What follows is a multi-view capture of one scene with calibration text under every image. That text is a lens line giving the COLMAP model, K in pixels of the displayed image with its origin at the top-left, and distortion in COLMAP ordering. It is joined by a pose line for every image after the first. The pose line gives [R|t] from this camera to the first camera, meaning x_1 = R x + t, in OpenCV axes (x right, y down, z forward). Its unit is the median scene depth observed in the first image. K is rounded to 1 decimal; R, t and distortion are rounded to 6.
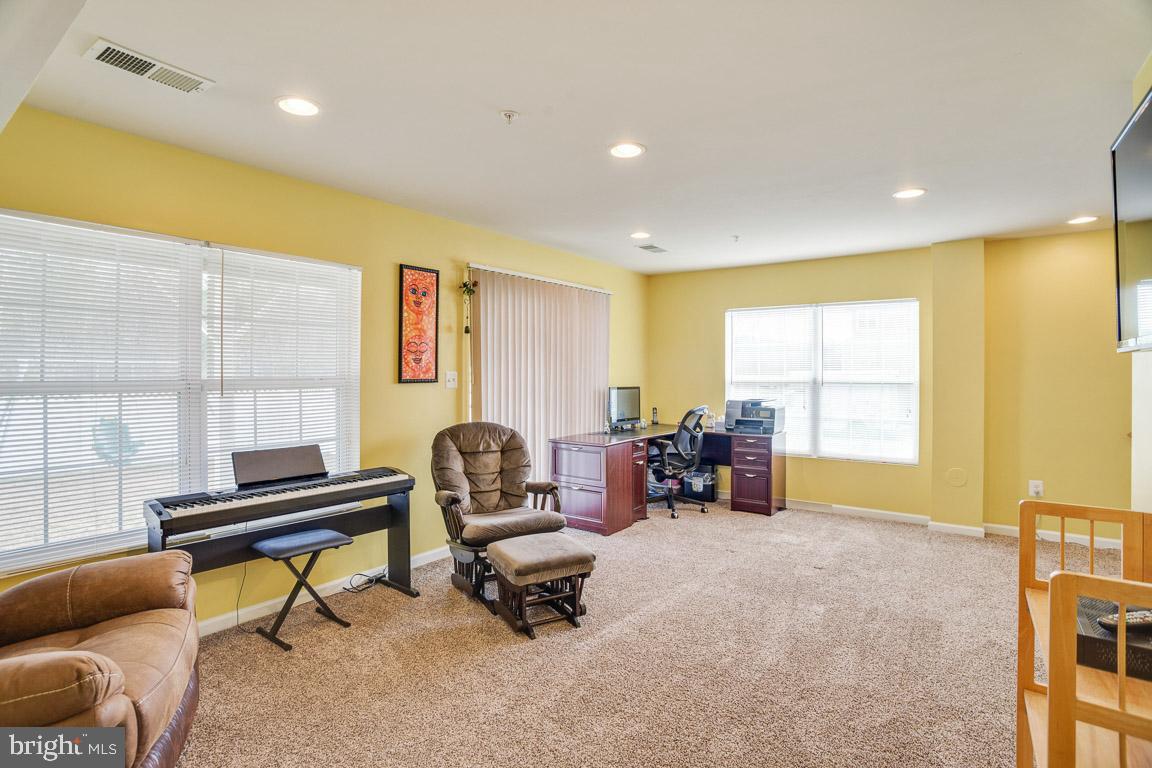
lens RADIAL K [[565.9, 0, 571.2], [0, 565.9, 371.4], [0, 0, 1]] dist [-0.053603, 0.000319]
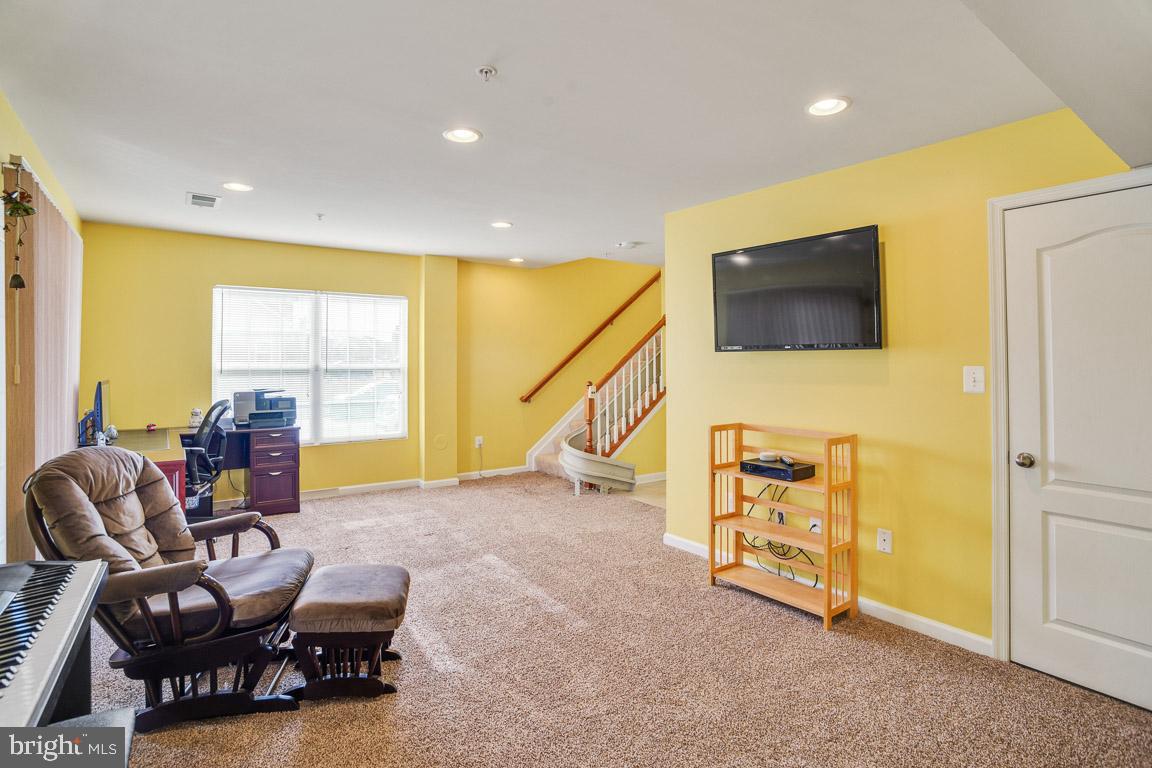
lens RADIAL K [[559.7, 0, 574.6], [0, 559.7, 354.3], [0, 0, 1]] dist [-0.038901, 0.026300]
pose [[0.329233, 0.008367, 0.944212, -0.501632], [0.002670, 0.999948, -0.009792, 0.004703], [-0.944245, 0.005745, 0.329194, 0.342239]]
